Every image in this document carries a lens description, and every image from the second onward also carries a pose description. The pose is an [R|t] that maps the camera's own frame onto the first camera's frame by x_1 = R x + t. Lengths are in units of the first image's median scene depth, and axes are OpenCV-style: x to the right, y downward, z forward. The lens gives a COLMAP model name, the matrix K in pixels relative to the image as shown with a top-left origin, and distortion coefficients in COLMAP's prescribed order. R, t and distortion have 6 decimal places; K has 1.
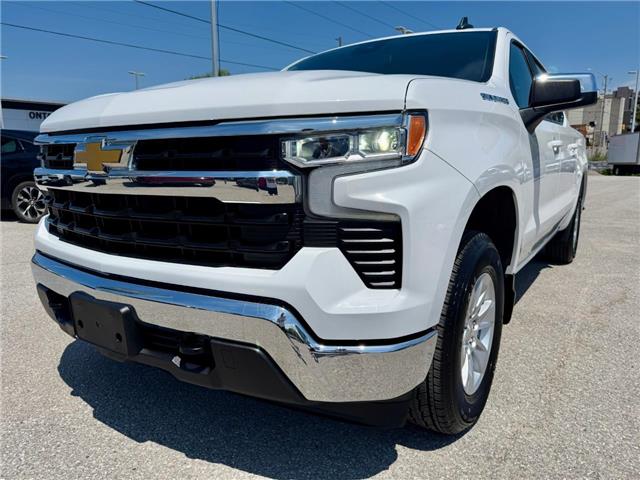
lens RADIAL K [[447.6, 0, 320.0], [0, 447.6, 240.0], [0, 0, 1]] dist [0.083413, -0.128405]
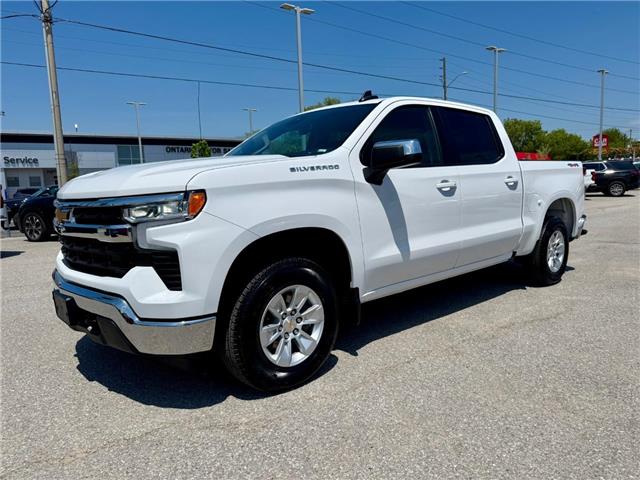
lens RADIAL K [[447.6, 0, 320.0], [0, 447.6, 240.0], [0, 0, 1]] dist [0.083413, -0.128405]
pose [[0.969588, -0.000805, -0.244740, 1.111380], [-0.010051, 0.999020, -0.043106, -0.018268], [0.244535, 0.044255, 0.968630, -0.588460]]
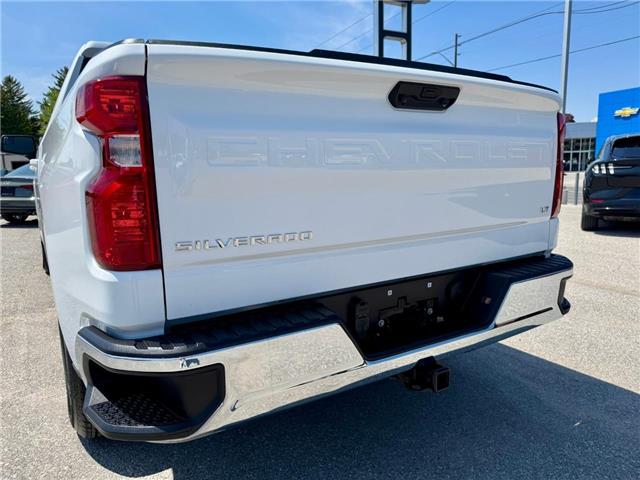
lens RADIAL K [[461.5, 0, 320.0], [0, 461.5, 240.0], [0, 0, 1]] dist [0.009400, -0.002315]
pose [[-0.399159, 0.136812, -0.906617, 3.205658], [-0.146745, 0.966526, 0.210460, -0.912687], [0.905063, 0.217049, -0.365721, 5.072293]]
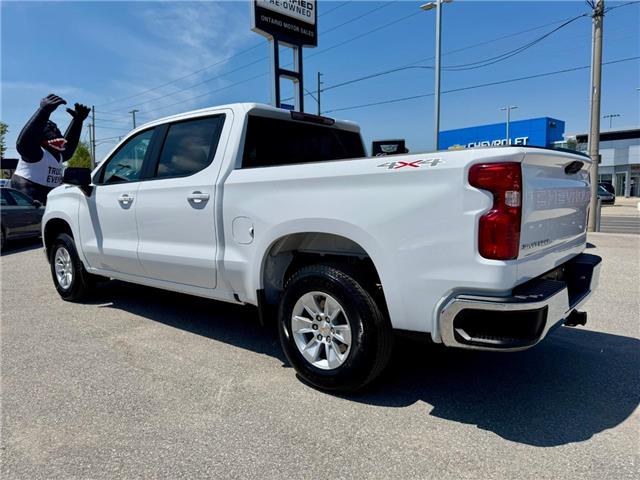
lens RADIAL K [[453.2, 0, 322.4], [0, 453.2, 248.8], [0, 0, 1]] dist [0.085903, -0.099079]
pose [[-0.099703, 0.113576, -0.988514, 4.256795], [-0.159602, 0.978775, 0.128555, -0.773707], [0.982134, 0.170586, -0.079460, 3.942526]]
